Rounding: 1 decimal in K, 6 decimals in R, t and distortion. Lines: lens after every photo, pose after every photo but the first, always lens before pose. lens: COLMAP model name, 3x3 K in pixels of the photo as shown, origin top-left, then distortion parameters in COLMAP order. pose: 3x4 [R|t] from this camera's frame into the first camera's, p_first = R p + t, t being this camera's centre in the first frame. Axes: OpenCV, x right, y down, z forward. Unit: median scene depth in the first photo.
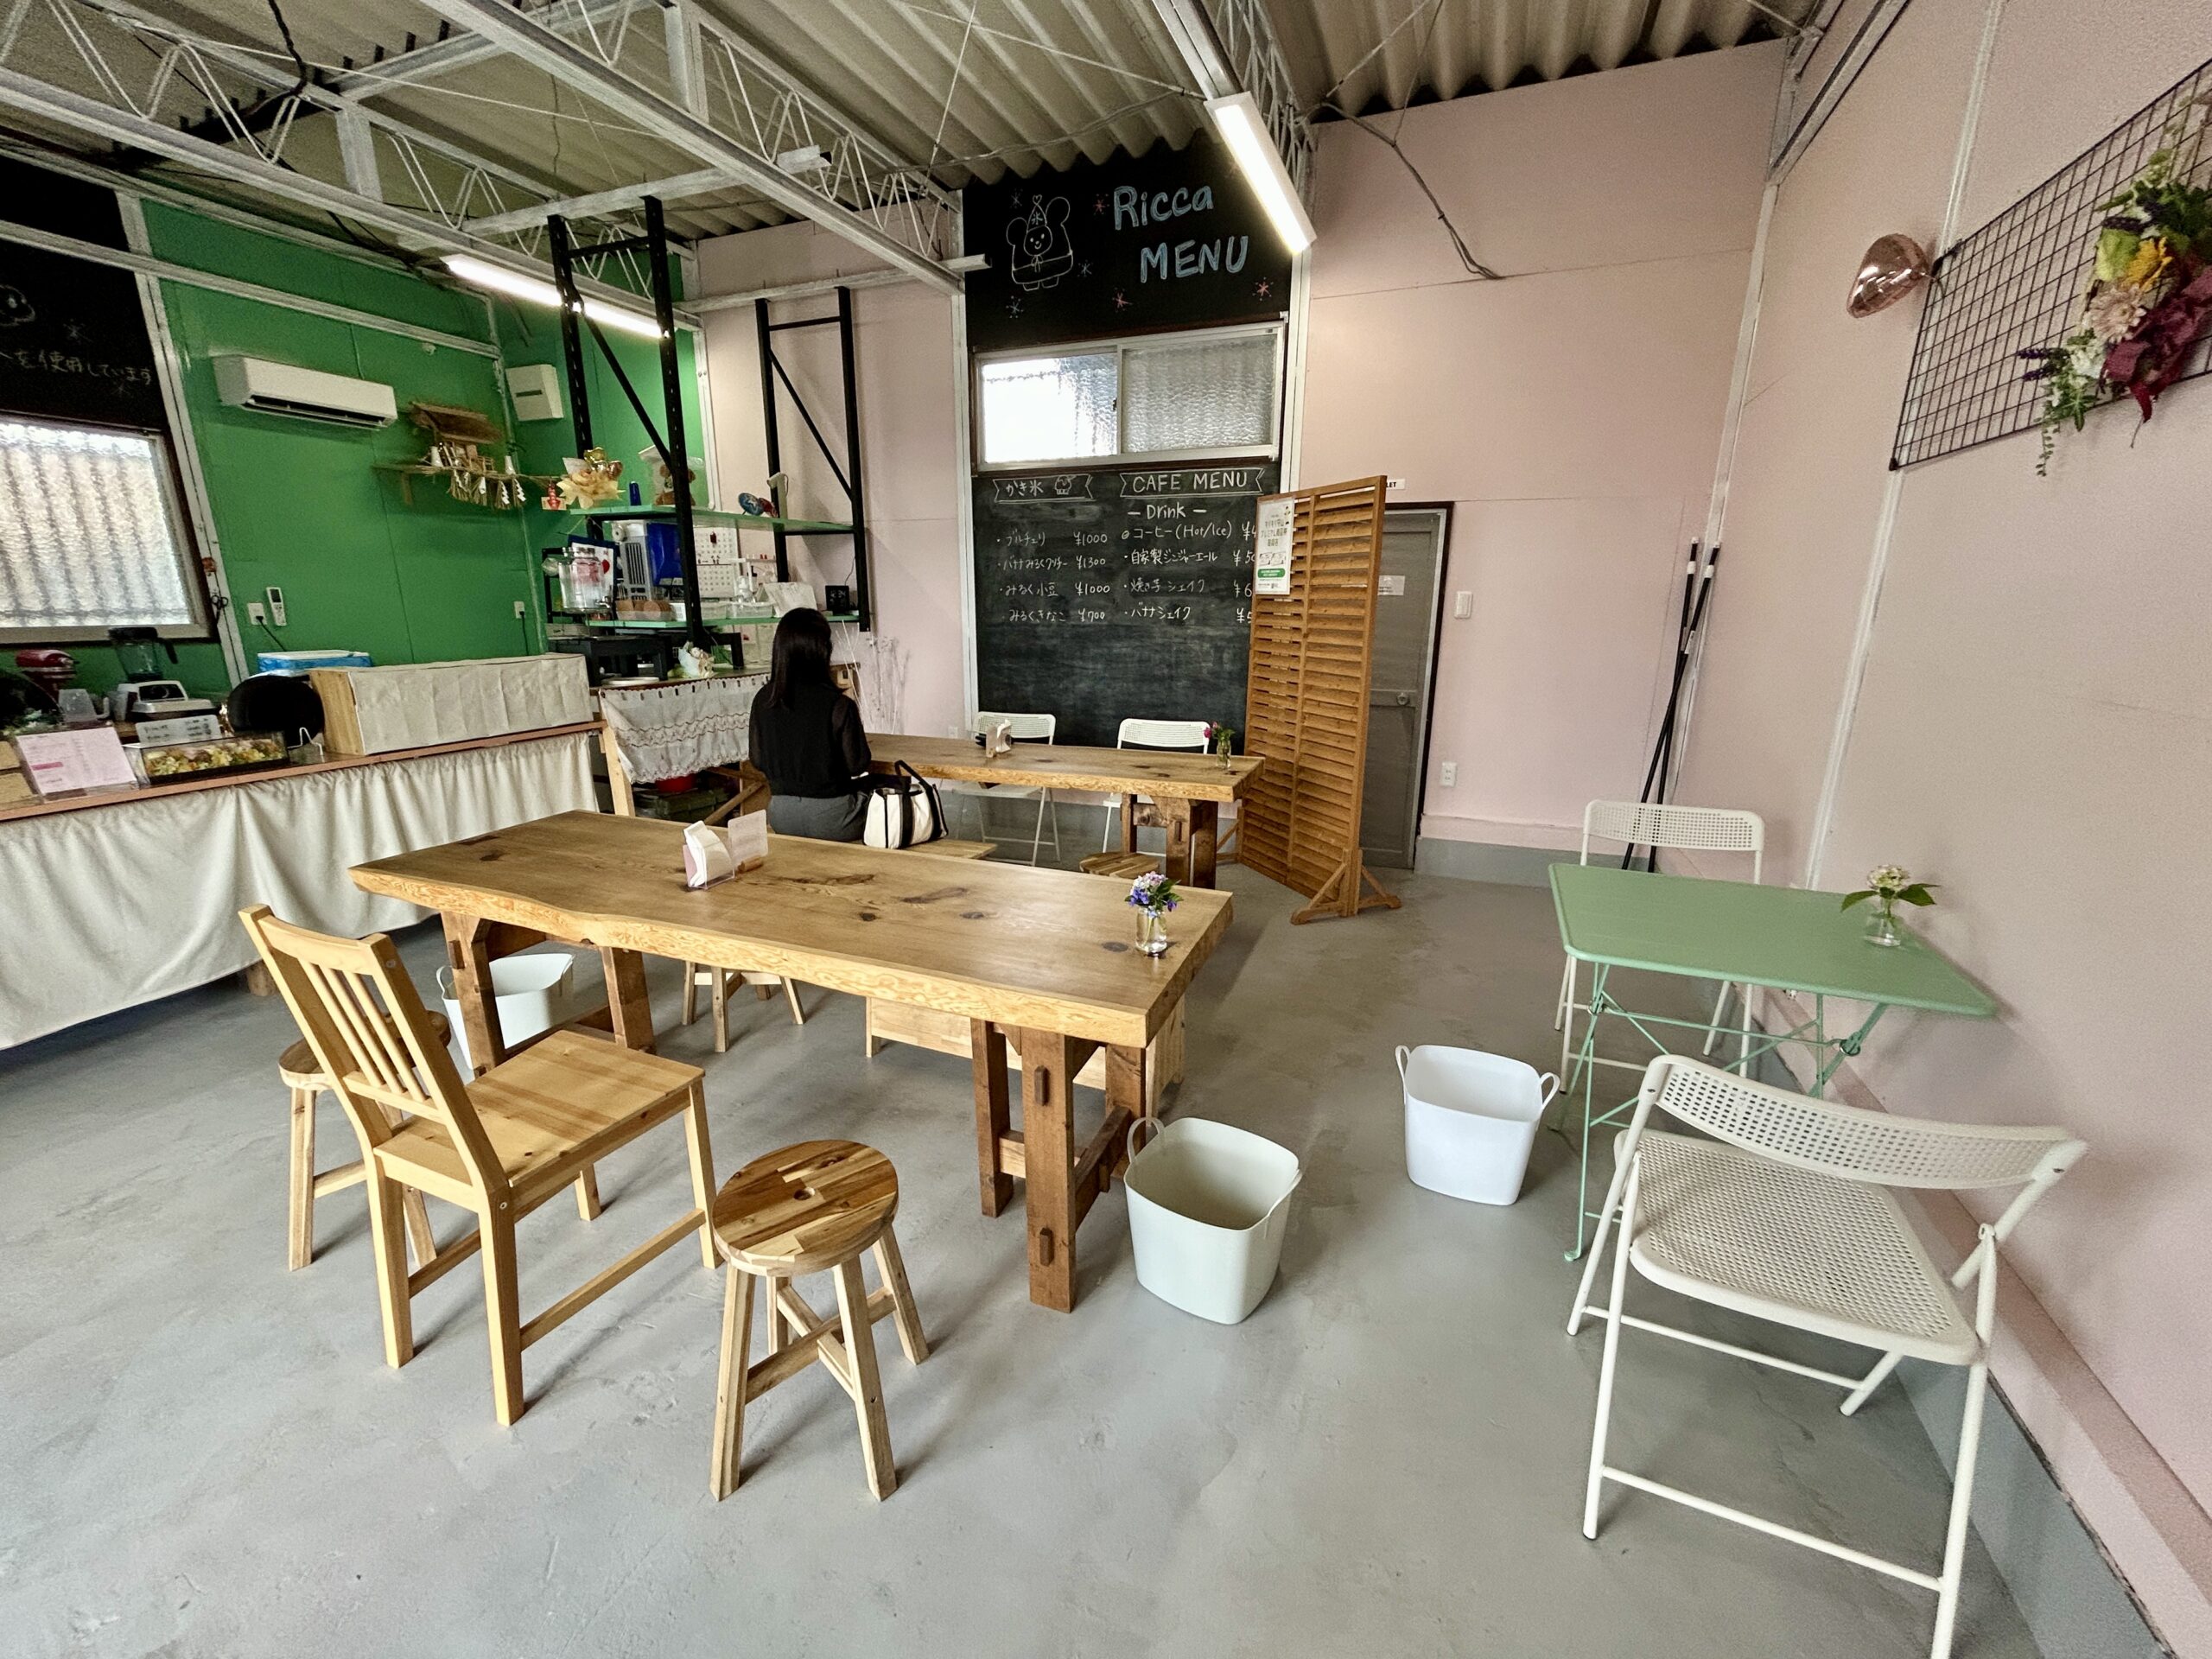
lens RADIAL K [[886.5, 0, 1110.0], [0, 886.5, 823.8], [0, 0, 1]] dist [0.000916, 0.000013]
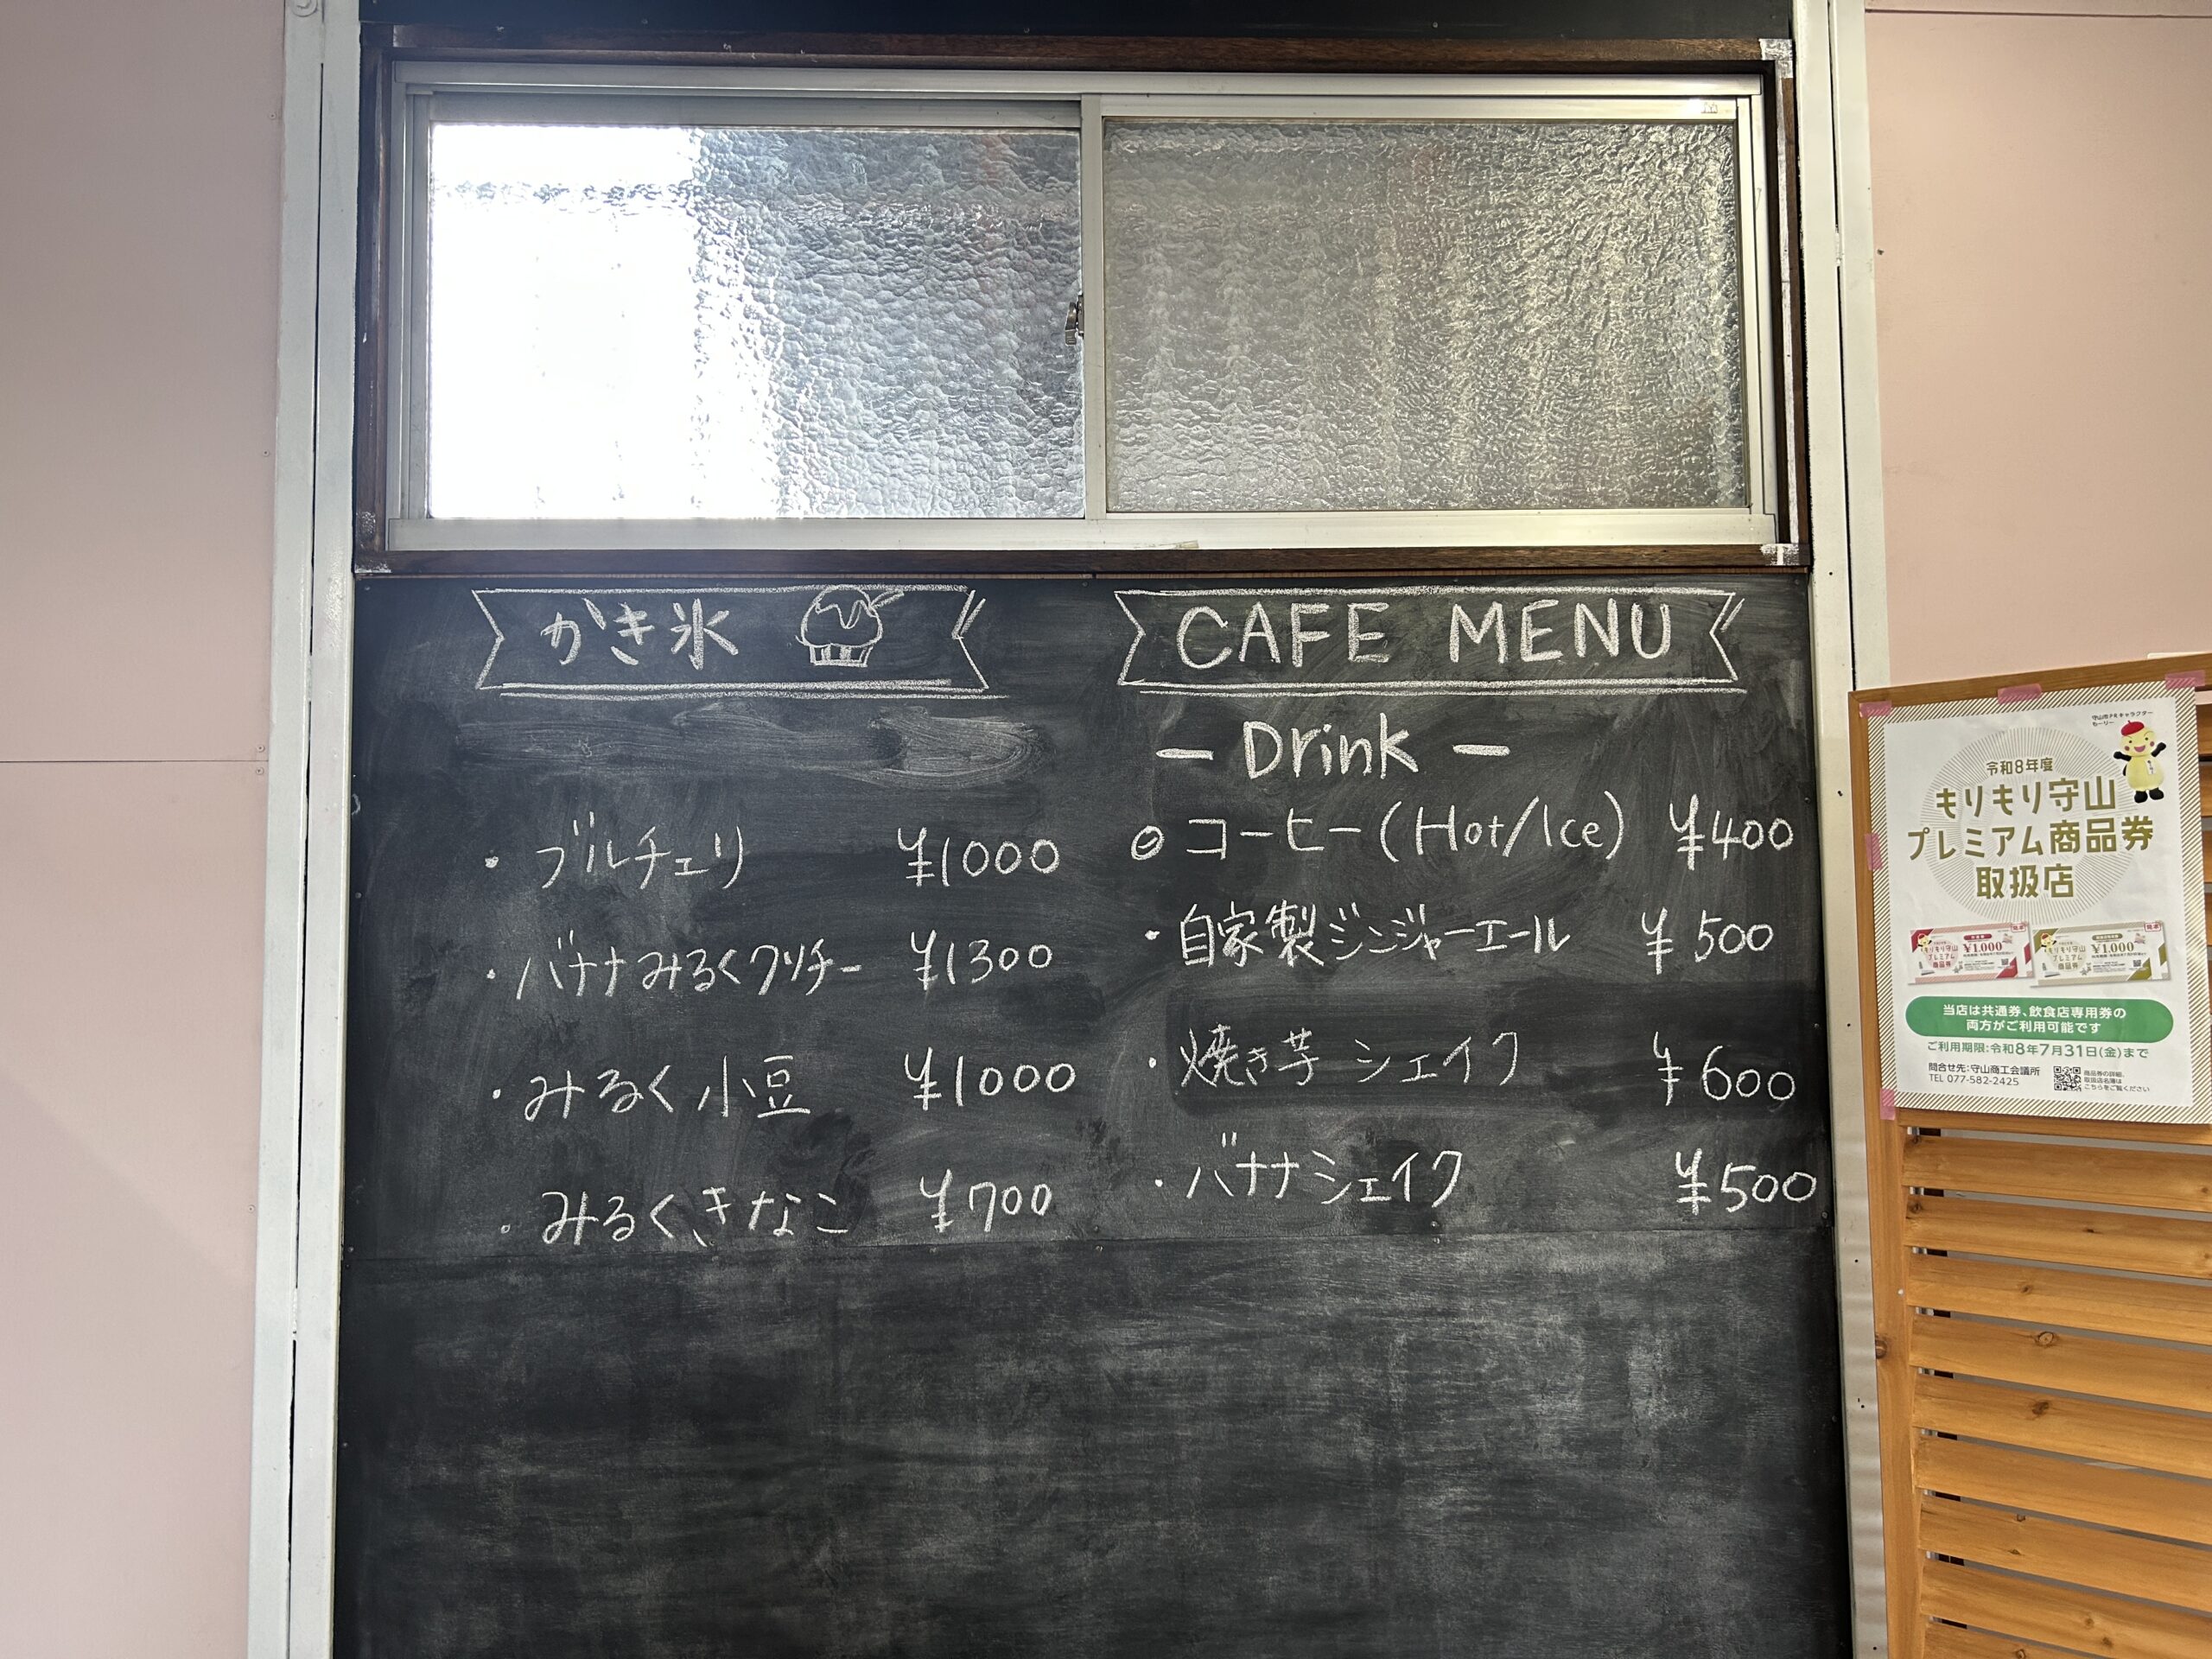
lens RADIAL K [[1700.6, 0, 1105.2], [0, 1700.6, 823.7], [0, 0, 1]] dist [0.052711, -0.005614]
pose [[0.908193, 0.011215, 0.418401, -0.169890], [0.121089, 0.949853, -0.288301, -0.203403], [-0.400652, 0.312497, 0.861292, 0.618461]]
